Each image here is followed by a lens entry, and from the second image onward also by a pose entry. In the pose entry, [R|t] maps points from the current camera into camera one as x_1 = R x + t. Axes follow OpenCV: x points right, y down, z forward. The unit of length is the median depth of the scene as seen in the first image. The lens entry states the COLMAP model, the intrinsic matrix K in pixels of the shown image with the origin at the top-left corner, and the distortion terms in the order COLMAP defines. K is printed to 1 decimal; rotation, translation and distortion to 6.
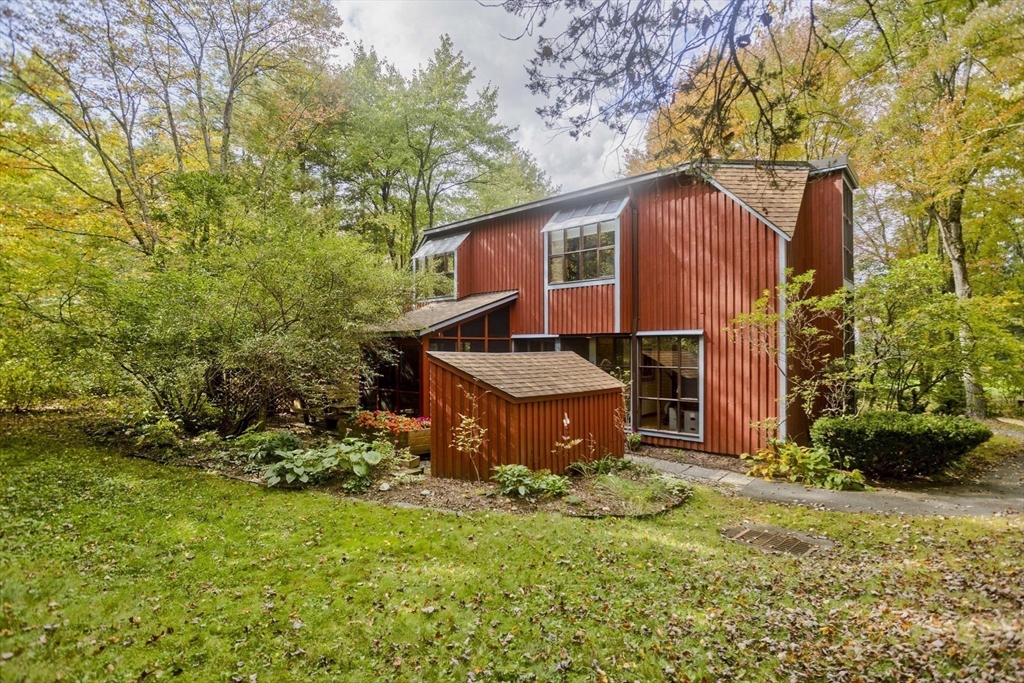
lens RADIAL K [[492.1, 0, 512.0], [0, 492.1, 341.5], [0, 0, 1]] dist [-0.038386, 0.032161]
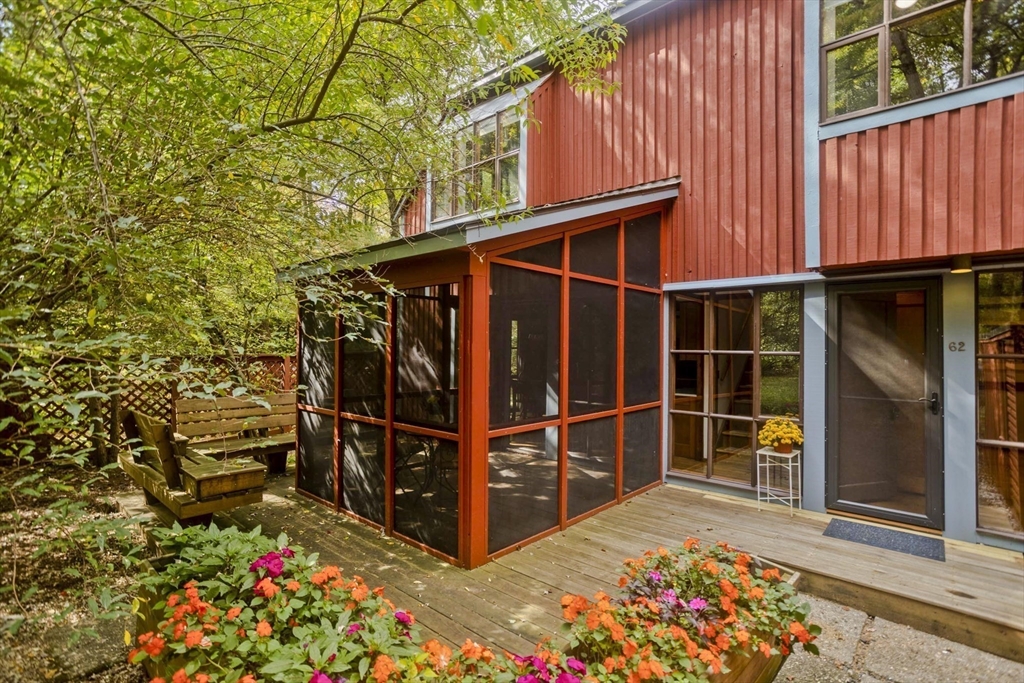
lens RADIAL K [[492.1, 0, 512.0], [0, 492.1, 341.5], [0, 0, 1]] dist [-0.038386, 0.032161]
pose [[0.999940, 0.010353, -0.003463, -0.150904], [-0.010328, 0.999922, 0.007026, 0.042390], [0.003536, -0.006990, 0.999969, 0.663610]]
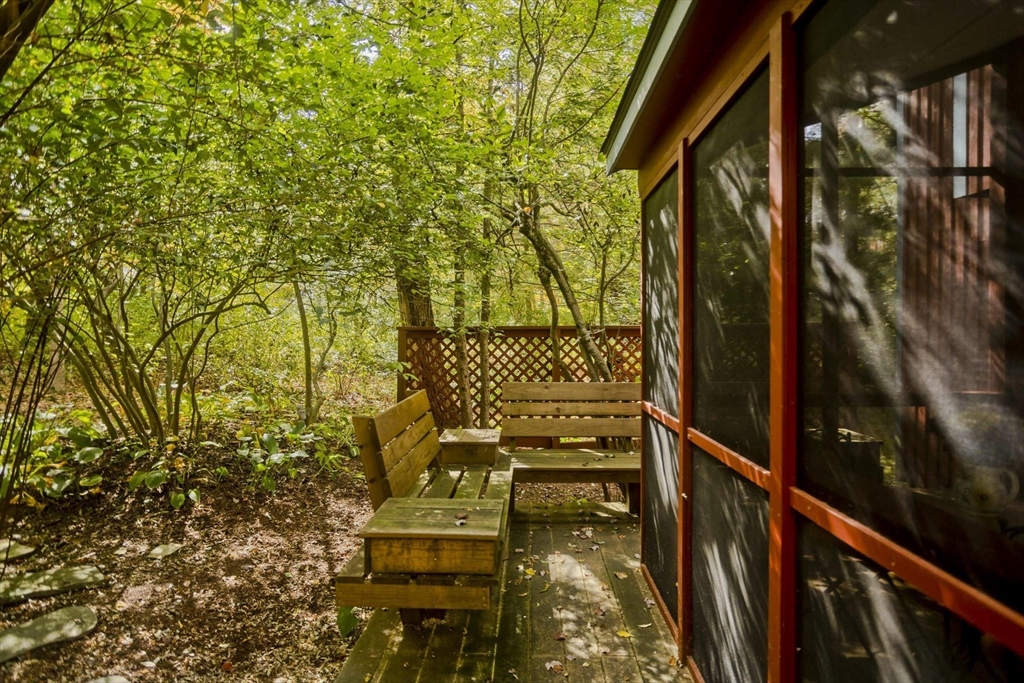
lens RADIAL K [[557.6, 0, 512.0], [0, 557.6, 341.5], [0, 0, 1]] dist [-0.014788, 0.000007]
pose [[0.646904, 0.014313, -0.762437, -0.192219], [0.010841, 0.999550, 0.027962, 0.072145], [0.762495, -0.026354, 0.646458, 0.921281]]
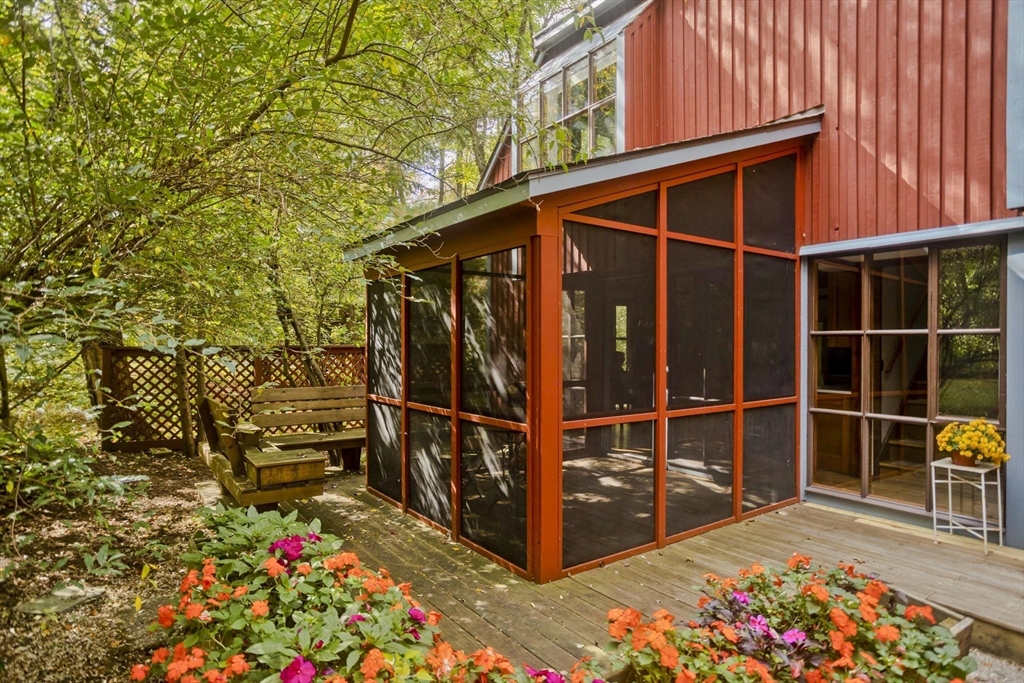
lens RADIAL K [[568.4, 0, 512.0], [0, 568.4, 341.5], [0, 0, 1]] dist [-0.027242, 0.025761]
pose [[0.977452, 0.005774, -0.211079, -0.128054], [-0.002717, 0.999887, 0.014769, 0.055030], [0.211141, -0.013862, 0.977357, 0.674271]]
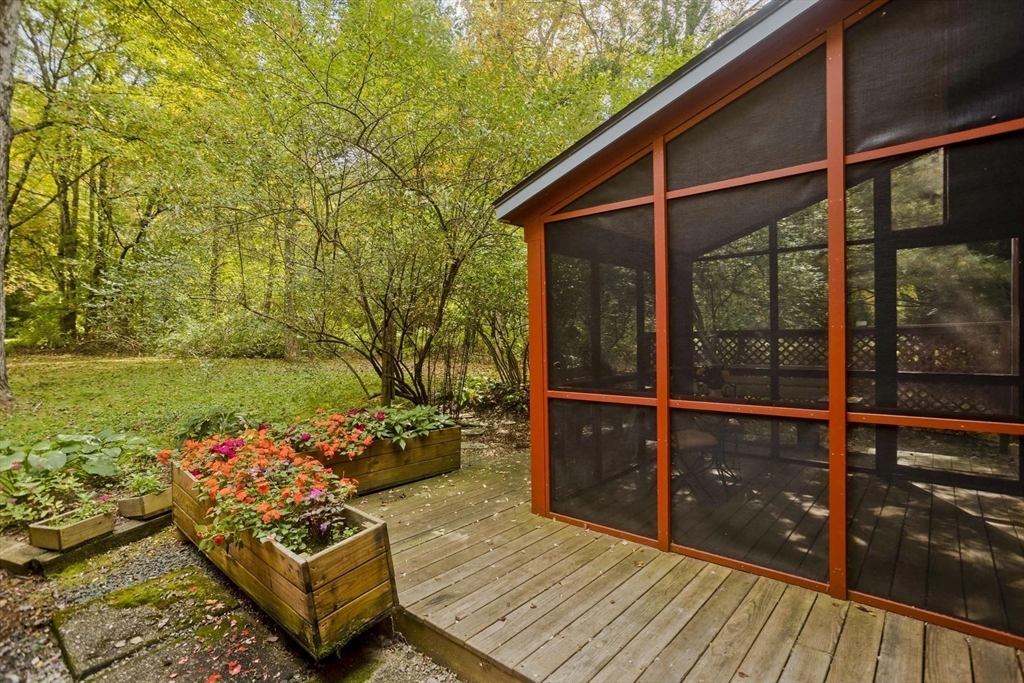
lens RADIAL K [[492.1, 0, 512.0], [0, 492.1, 341.5], [0, 0, 1]] dist [-0.038386, 0.032161]
pose [[0.018988, 0.004106, -0.999811, 0.155032], [0.025332, 0.999669, 0.004587, 0.068823], [0.999499, -0.025414, 0.018877, 0.948373]]
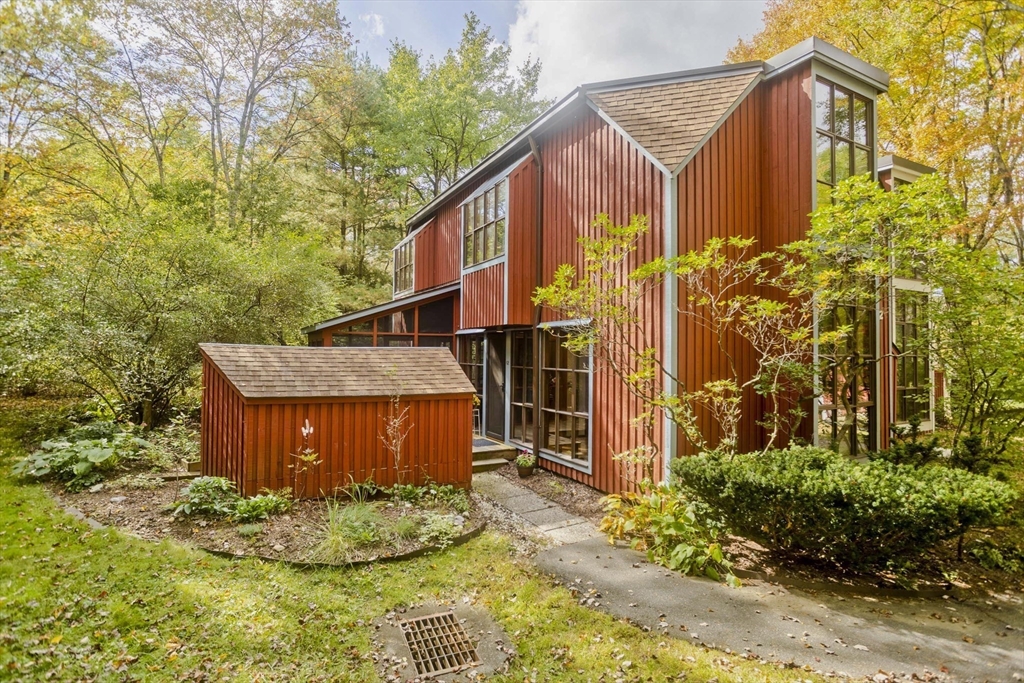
lens RADIAL K [[506.3, 0, 512.0], [0, 506.3, 341.5], [0, 0, 1]] dist [-0.026630, -0.000032]
pose [[0.936797, 0.004319, -0.349847, 0.467705], [-0.007600, 0.999939, -0.008006, 0.014121], [0.349791, 0.010159, 0.936773, 0.226455]]
